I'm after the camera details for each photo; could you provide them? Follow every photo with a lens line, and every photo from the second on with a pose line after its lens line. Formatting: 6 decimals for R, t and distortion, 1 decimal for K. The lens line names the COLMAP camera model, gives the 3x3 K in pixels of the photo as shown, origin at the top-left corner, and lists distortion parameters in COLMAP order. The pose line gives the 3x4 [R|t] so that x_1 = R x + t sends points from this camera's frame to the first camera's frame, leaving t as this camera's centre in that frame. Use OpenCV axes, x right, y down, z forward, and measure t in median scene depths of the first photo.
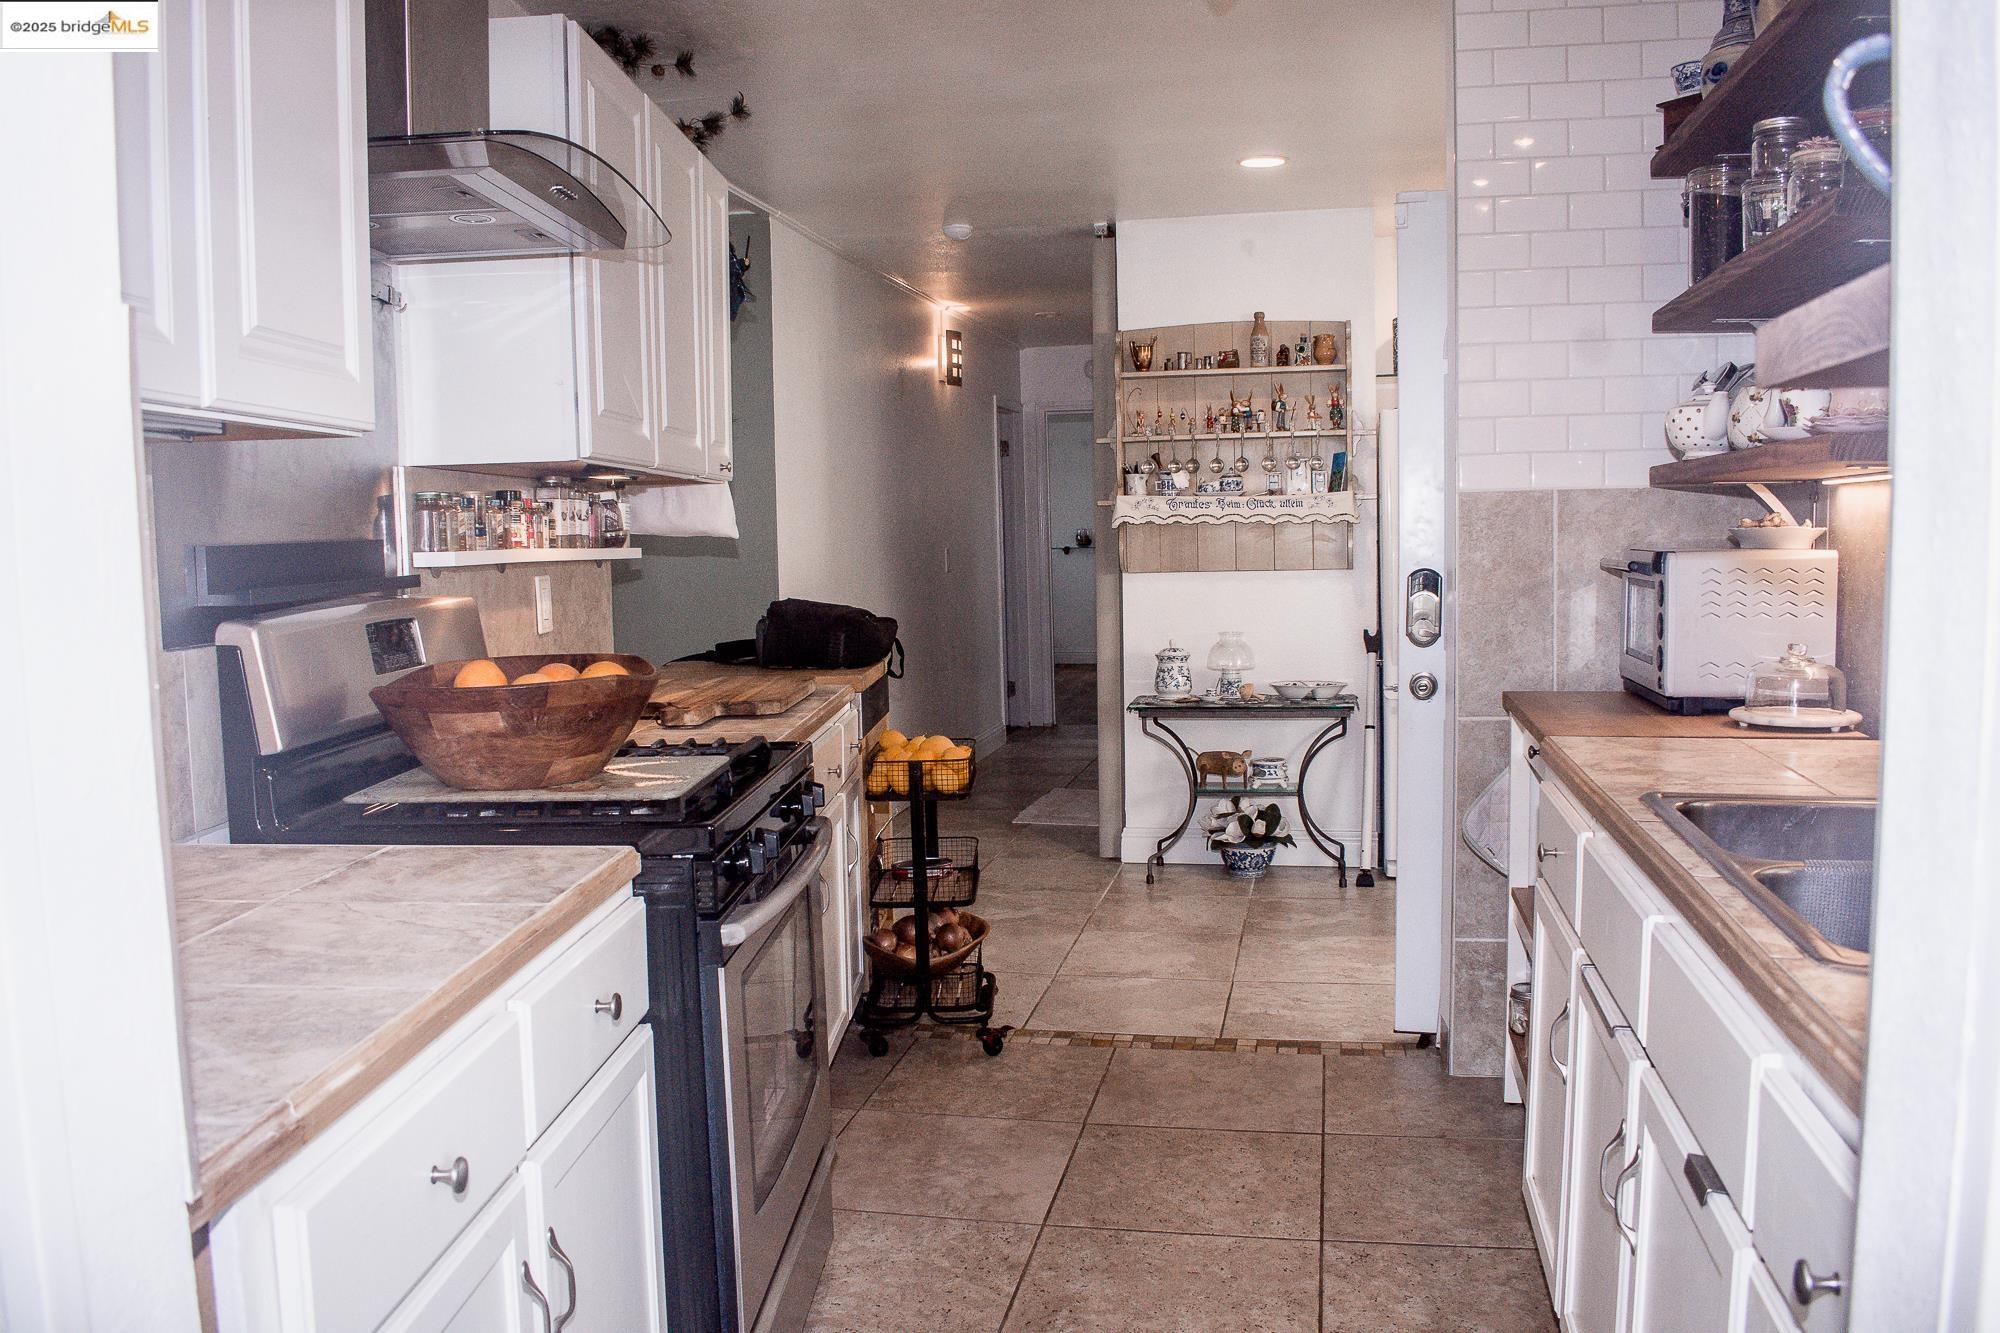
lens RADIAL K [[1555.2, 0, 996.3], [0, 1555.2, 673.1], [0, 0, 1]] dist [-0.092898, 0.008942]
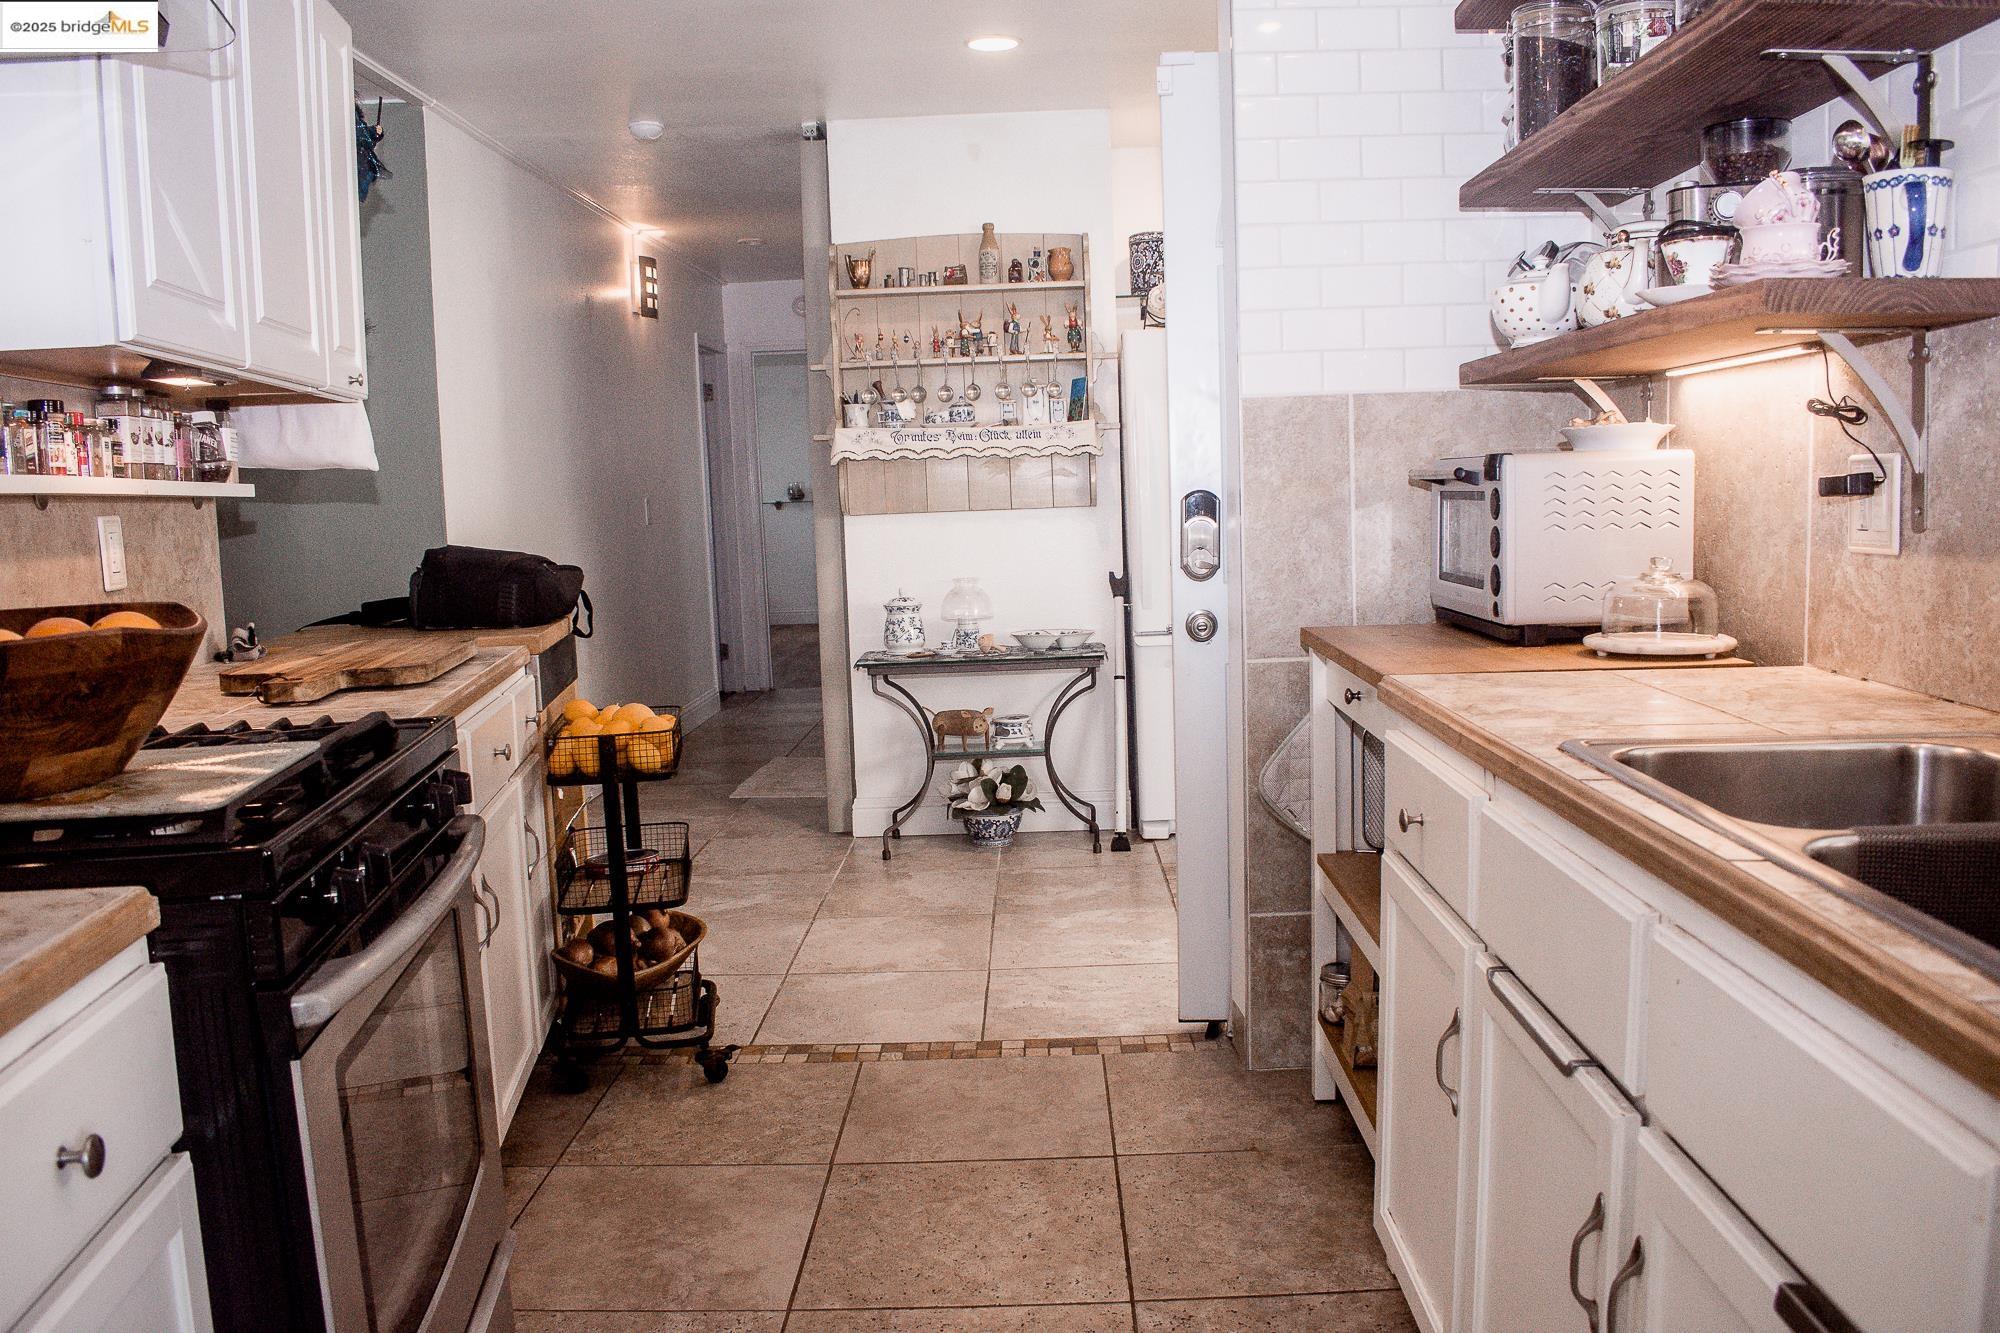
lens RADIAL K [[1555.2, 0, 996.3], [0, 1555.2, 673.1], [0, 0, 1]] dist [-0.092898, 0.008942]
pose [[0.982806, -0.034685, 0.181354, 0.003102], [0.030323, 0.999182, 0.026771, 0.007832], [-0.182134, -0.020812, 0.983053, 0.153830]]
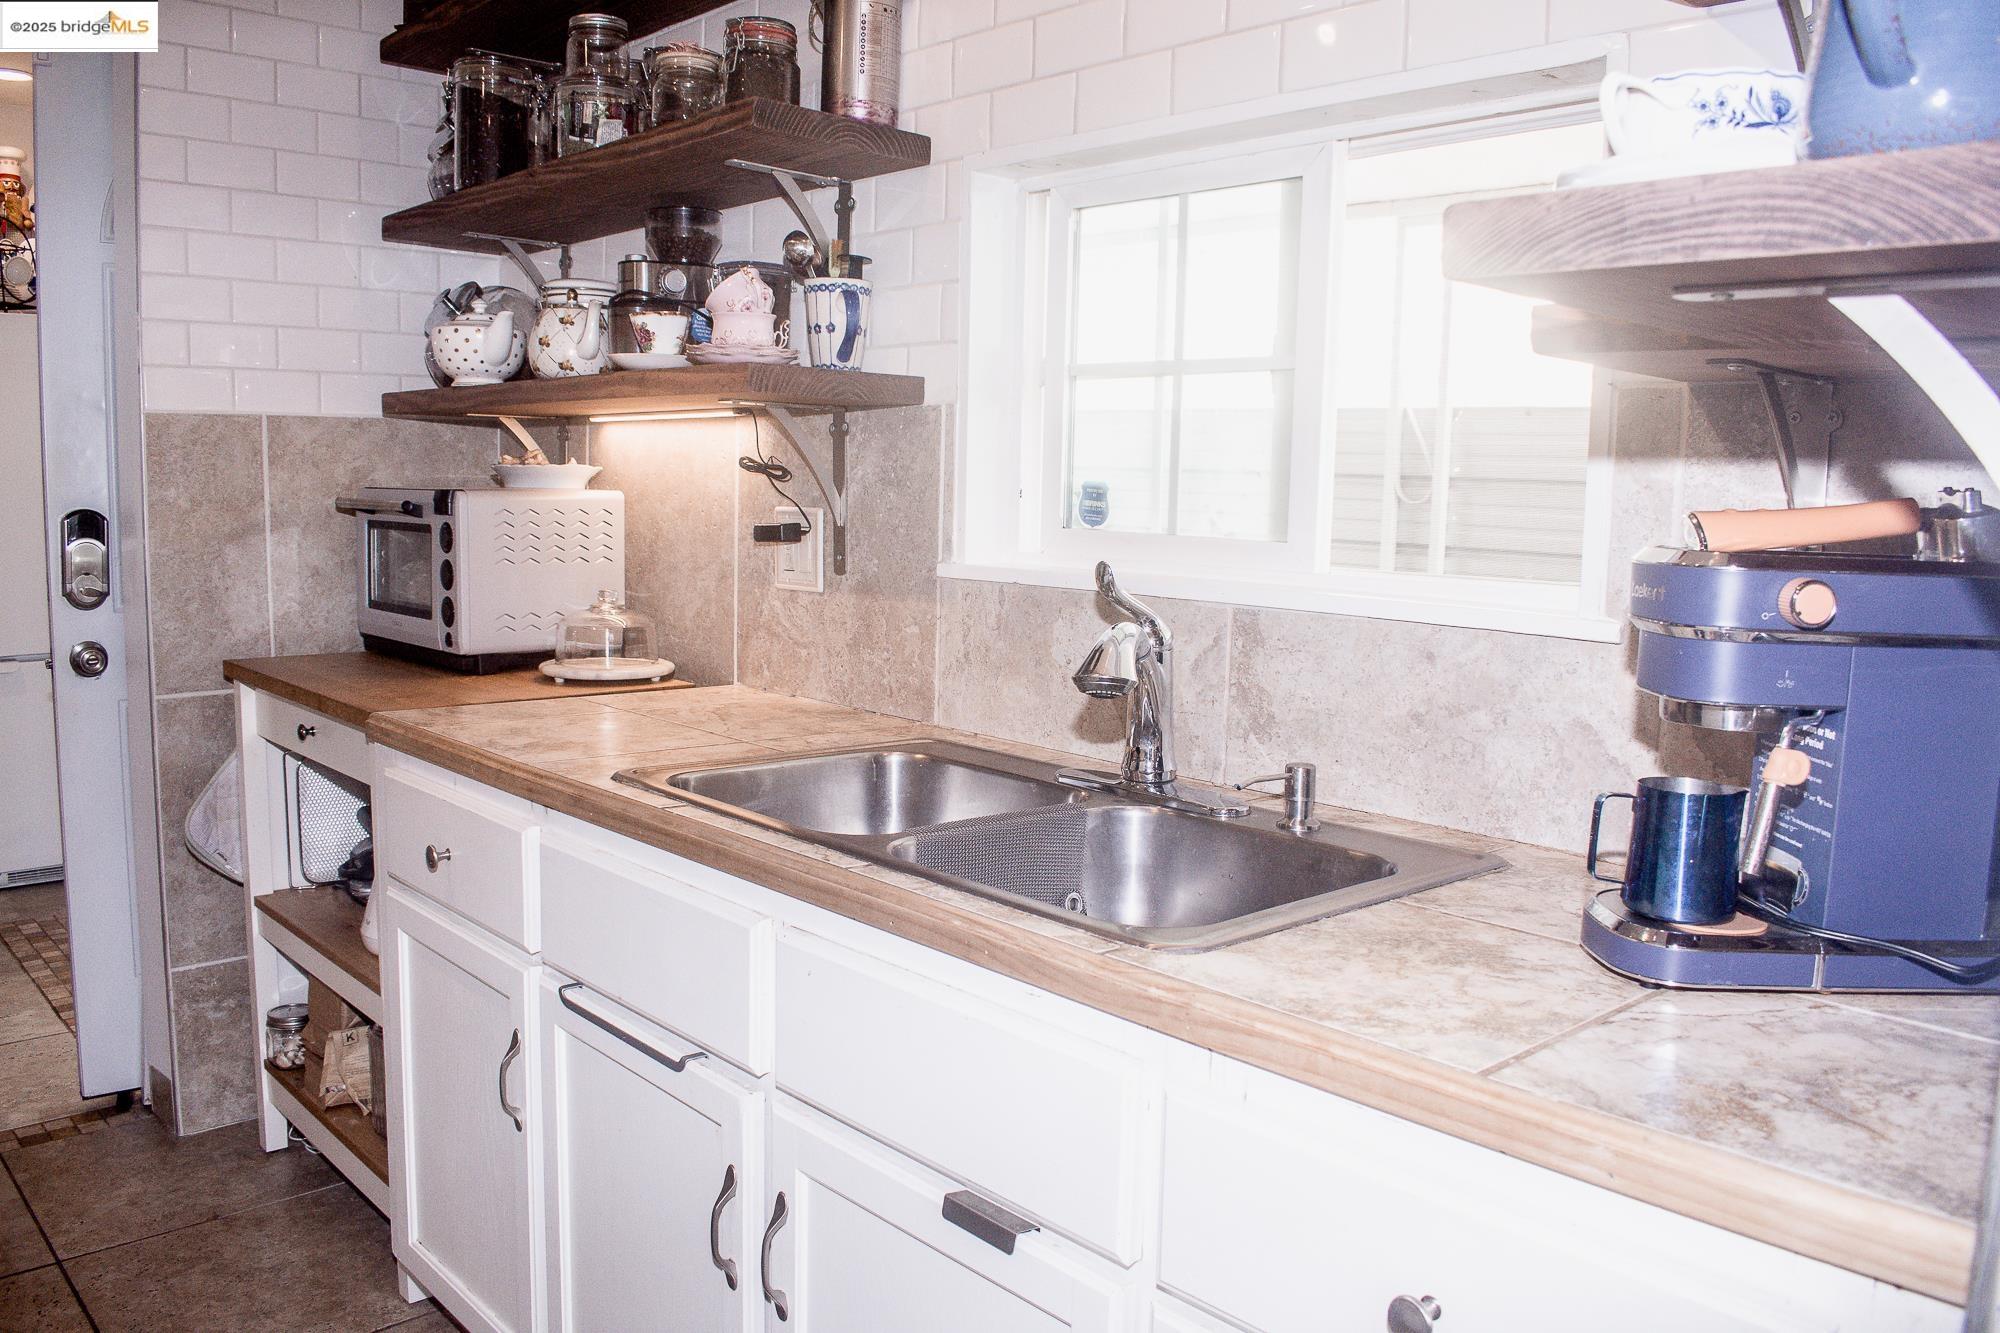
lens RADIAL K [[1555.2, 0, 996.3], [0, 1555.2, 673.1], [0, 0, 1]] dist [-0.092898, 0.008942]
pose [[0.578142, -0.069425, 0.812978, -0.076276], [0.041051, 0.997587, 0.055997, -0.008137], [-0.814903, 0.000999, 0.579596, 0.172706]]
